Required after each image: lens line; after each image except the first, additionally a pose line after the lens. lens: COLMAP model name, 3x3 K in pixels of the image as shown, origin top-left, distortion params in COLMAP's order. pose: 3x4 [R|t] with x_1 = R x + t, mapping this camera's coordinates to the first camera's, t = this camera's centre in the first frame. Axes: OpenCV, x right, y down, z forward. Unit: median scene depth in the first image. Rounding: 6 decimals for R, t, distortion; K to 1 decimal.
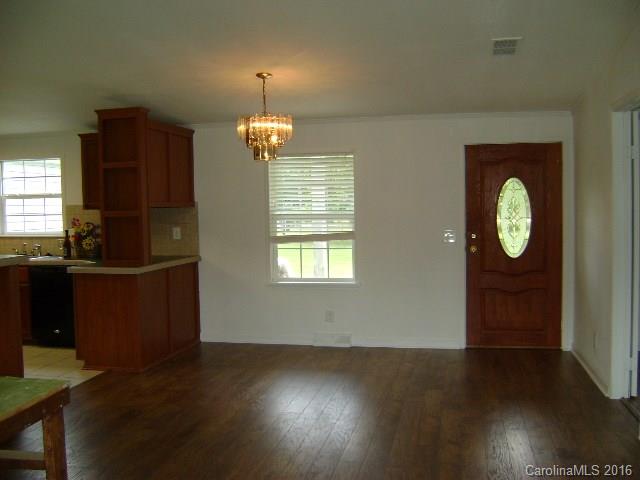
lens RADIAL K [[661.3, 0, 320.0], [0, 661.3, 240.0], [0, 0, 1]] dist [-0.104388, 0.000464]
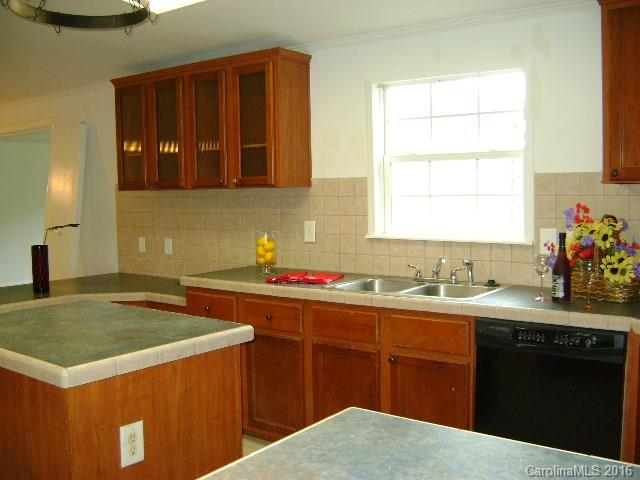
lens RADIAL K [[661.3, 0, 320.0], [0, 661.3, 240.0], [0, 0, 1]] dist [-0.104388, 0.000464]
pose [[0.904349, 0.029160, -0.425796, -0.347277], [-0.015866, 0.999271, 0.034735, -0.022525], [0.426498, -0.024657, 0.904152, 0.558269]]
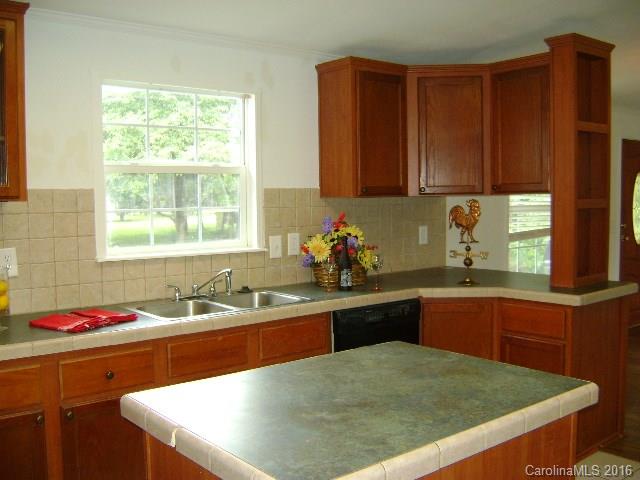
lens RADIAL K [[661.3, 0, 320.0], [0, 661.3, 240.0], [0, 0, 1]] dist [-0.104388, 0.000464]
pose [[0.633588, -0.046418, 0.772277, -0.784400], [0.041573, 0.998799, 0.025926, -0.026254], [-0.772553, 0.015679, 0.634757, 0.664545]]
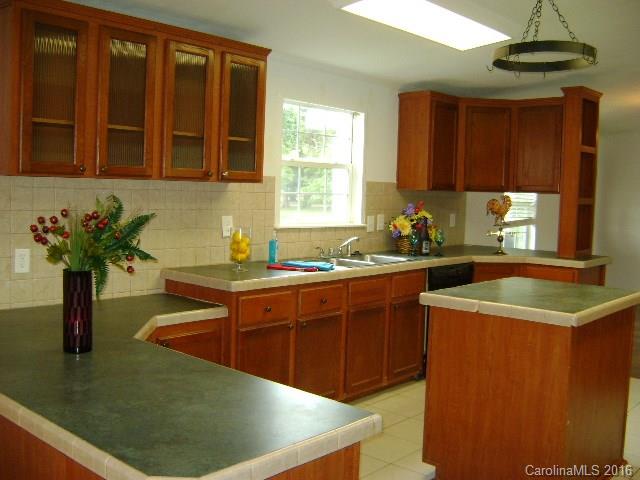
lens RADIAL K [[661.3, 0, 320.0], [0, 661.3, 240.0], [0, 0, 1]] dist [-0.104388, 0.000464]
pose [[0.507597, -0.038924, 0.860715, -1.059523], [0.006159, 0.999117, 0.041550, -0.021242], [-0.861572, -0.015790, 0.507389, 0.705186]]
